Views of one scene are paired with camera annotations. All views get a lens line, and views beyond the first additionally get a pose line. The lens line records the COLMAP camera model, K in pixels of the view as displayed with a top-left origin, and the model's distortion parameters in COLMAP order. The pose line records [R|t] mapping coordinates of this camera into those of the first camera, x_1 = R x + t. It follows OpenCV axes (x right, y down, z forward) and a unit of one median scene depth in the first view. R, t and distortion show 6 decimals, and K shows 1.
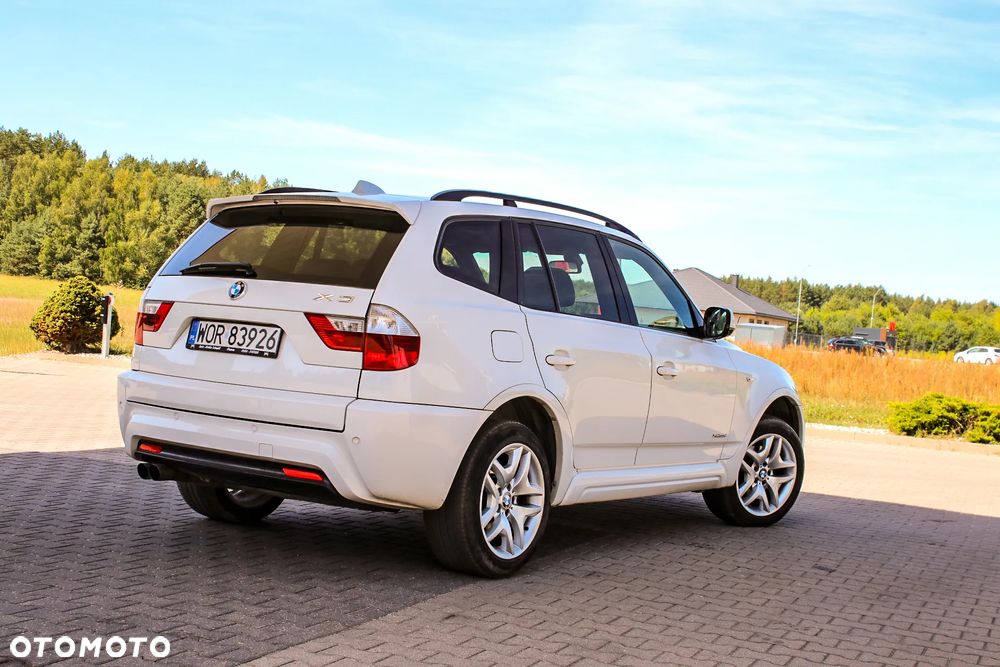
lens RADIAL K [[1502.3, 0, 545.1], [0, 1502.3, 336.2], [0, 0, 1]] dist [-0.064063, 0.034083]
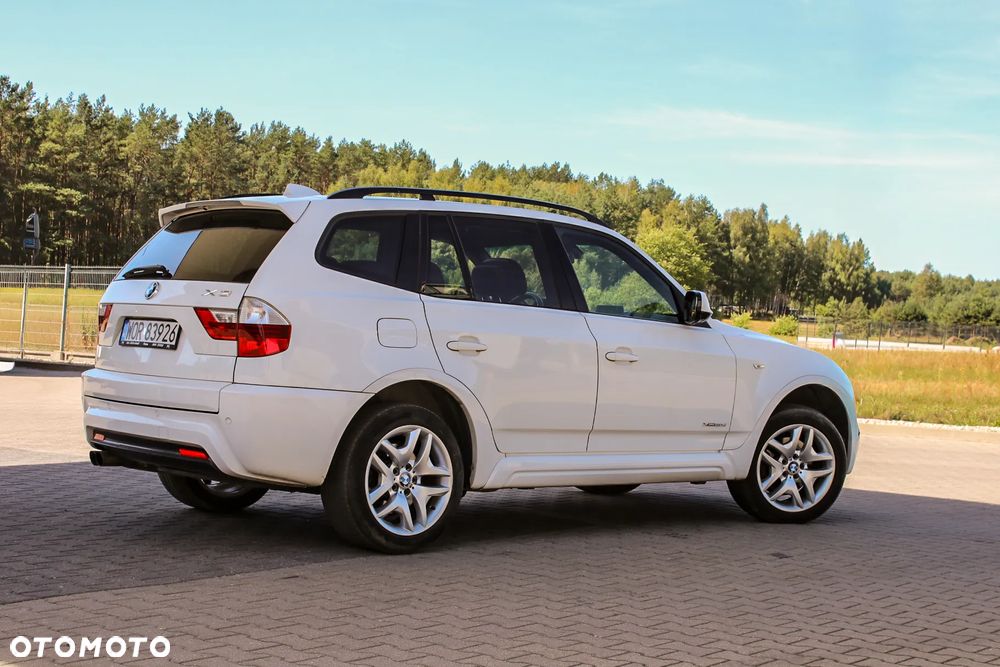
lens RADIAL K [[1807.2, 0, 500.0], [0, 1807.2, 333.5], [0, 0, 1]] dist [0.021093, 0.019770]
pose [[0.957360, -0.035781, -0.286675, 0.399950], [0.030856, 0.999289, -0.021678, 0.036107], [0.287247, 0.011908, 0.957783, -0.190656]]
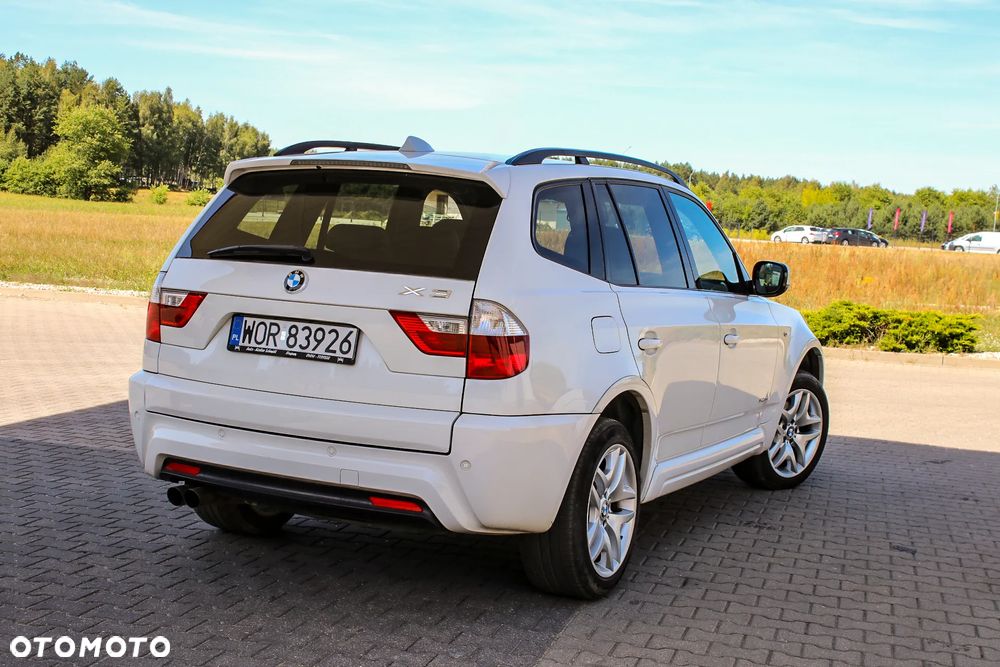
lens RADIAL K [[1502.3, 0, 545.1], [0, 1502.3, 336.2], [0, 0, 1]] dist [-0.064063, 0.034083]
pose [[0.989942, -0.030900, 0.138058, -0.175148], [0.019340, 0.996253, 0.084302, -0.064343], [-0.140145, -0.080784, 0.986830, 0.153082]]
